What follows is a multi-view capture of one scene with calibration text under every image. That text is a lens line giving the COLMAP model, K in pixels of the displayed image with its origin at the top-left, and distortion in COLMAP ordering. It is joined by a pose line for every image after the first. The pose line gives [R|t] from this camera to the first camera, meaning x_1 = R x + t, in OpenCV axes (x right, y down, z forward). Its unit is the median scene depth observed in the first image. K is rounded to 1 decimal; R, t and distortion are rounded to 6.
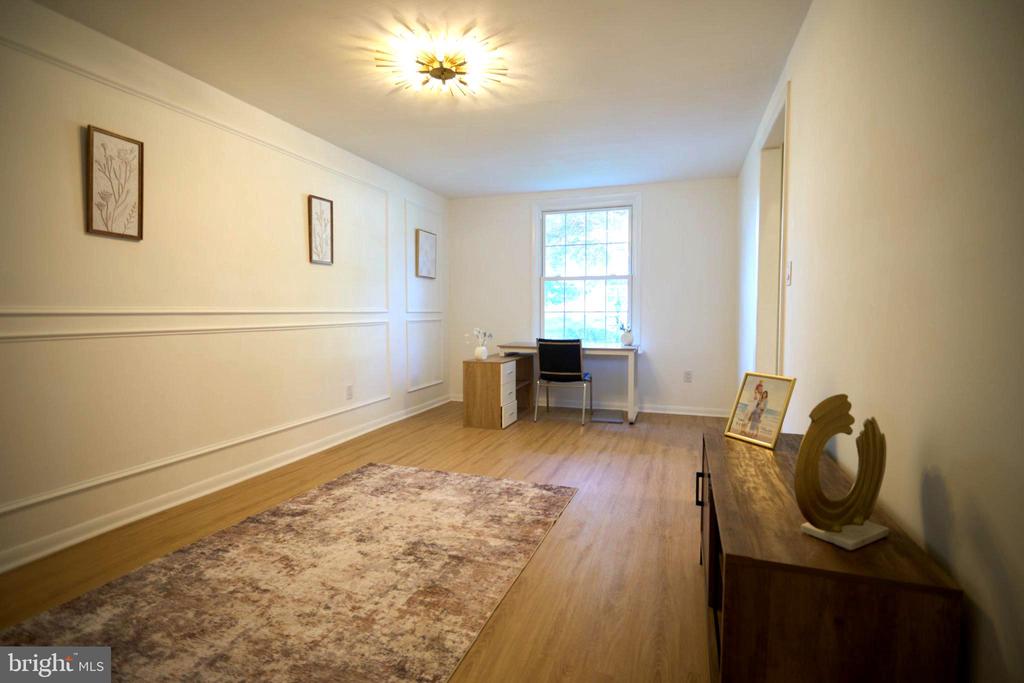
lens RADIAL K [[502.8, 0, 514.0], [0, 502.8, 337.5], [0, 0, 1]] dist [-0.001774, -0.000895]
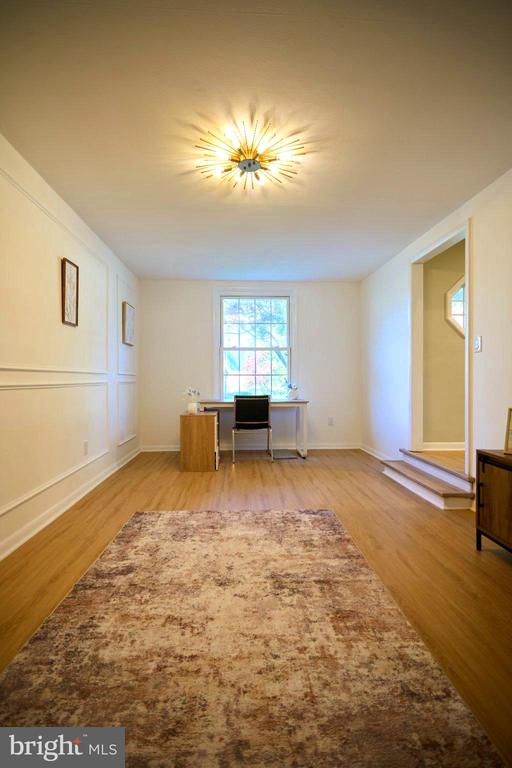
lens RADIAL K [[377.1, 0, 256.0], [0, 377.1, 384.0], [0, 0, 1]] dist [-0.001774, -0.000895]
pose [[0.927811, -0.006341, 0.372996, -0.434930], [0.021505, 0.999102, -0.036507, 0.015250], [-0.372429, 0.041893, 0.927115, 0.190550]]
